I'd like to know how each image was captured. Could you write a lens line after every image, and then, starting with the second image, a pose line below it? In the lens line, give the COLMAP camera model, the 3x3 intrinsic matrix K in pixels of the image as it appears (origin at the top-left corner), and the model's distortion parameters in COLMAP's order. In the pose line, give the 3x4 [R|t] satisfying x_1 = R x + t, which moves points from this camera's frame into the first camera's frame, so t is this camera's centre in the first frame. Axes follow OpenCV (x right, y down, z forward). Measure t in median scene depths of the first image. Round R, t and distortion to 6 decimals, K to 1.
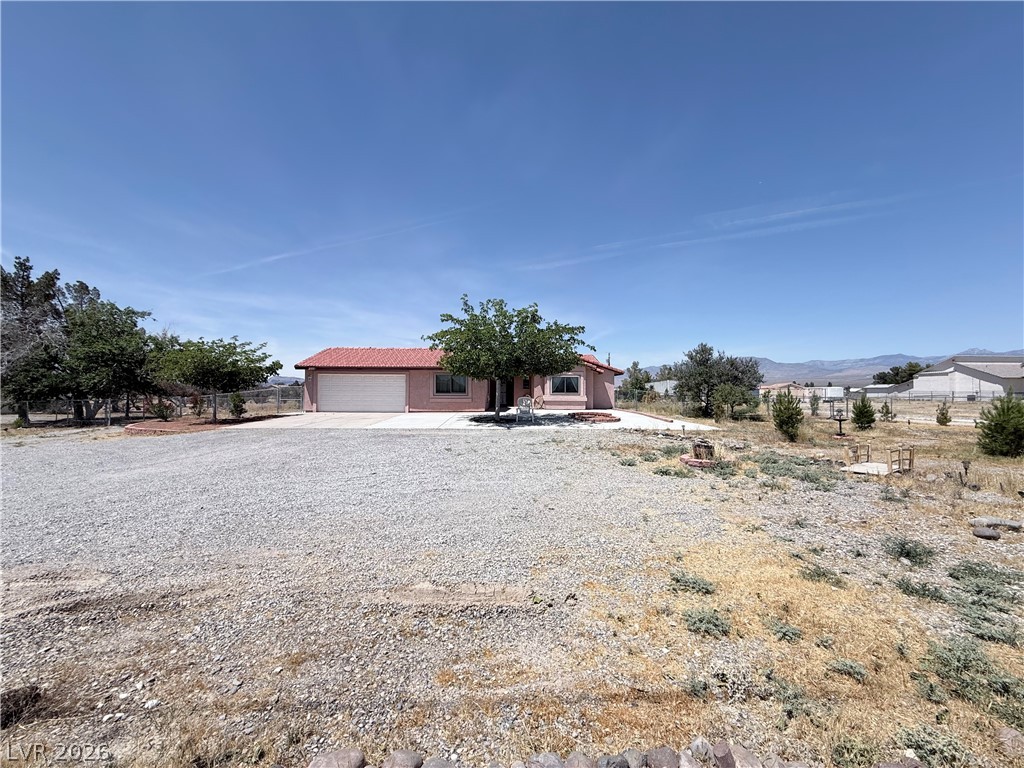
lens RADIAL K [[411.3, 0, 512.0], [0, 411.3, 384.0], [0, 0, 1]] dist [0.000212, -0.000102]
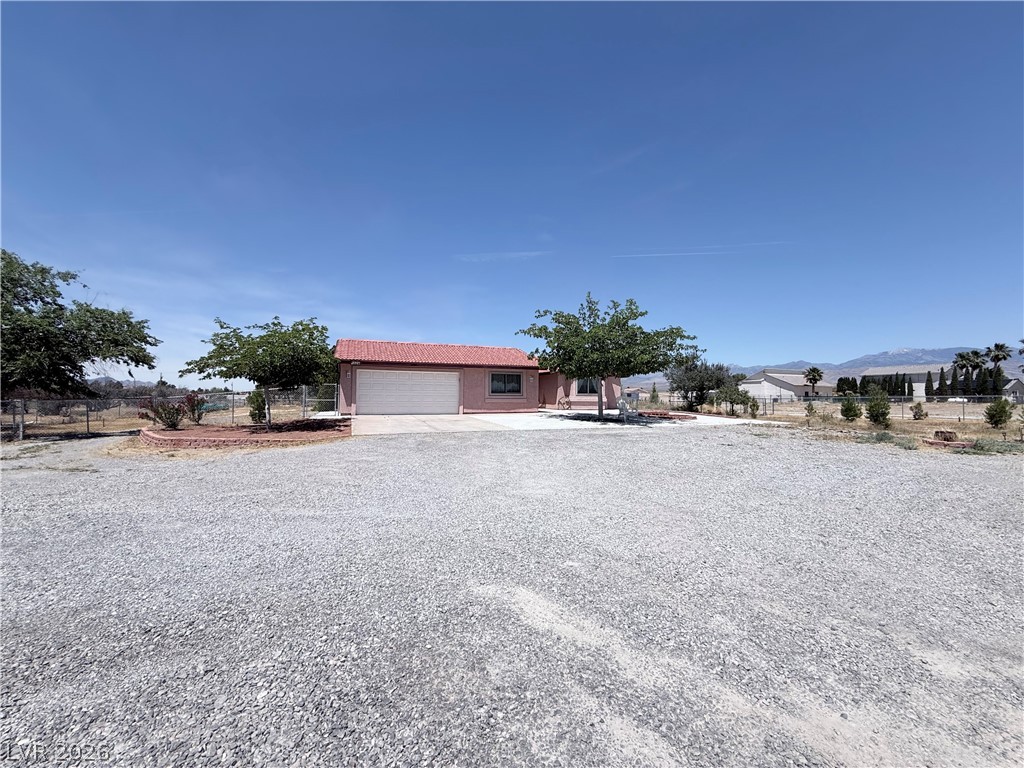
lens RADIAL K [[411.3, 0, 512.0], [0, 411.3, 384.0], [0, 0, 1]] dist [0.000212, -0.000102]
pose [[0.936968, 0.012284, 0.349200, -0.568709], [-0.008787, 0.999894, -0.011596, 0.014756], [-0.349305, 0.007796, 0.936977, 0.130094]]
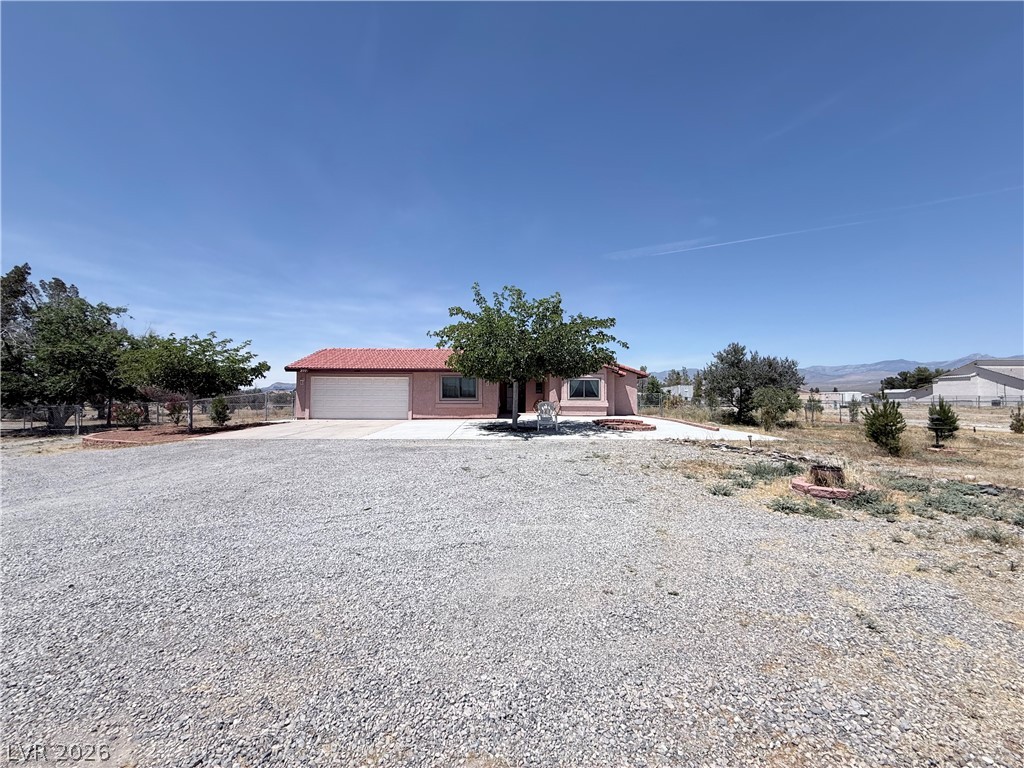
lens RADIAL K [[410.2, 0, 511.0], [0, 410.2, 390.9], [0, 0, 1]] dist [-0.000479, 0.000082]
pose [[0.999986, -0.001688, -0.004922, -0.037796], [0.001697, 0.999997, 0.001856, 0.006909], [0.004919, -0.001865, 0.999986, 0.131190]]
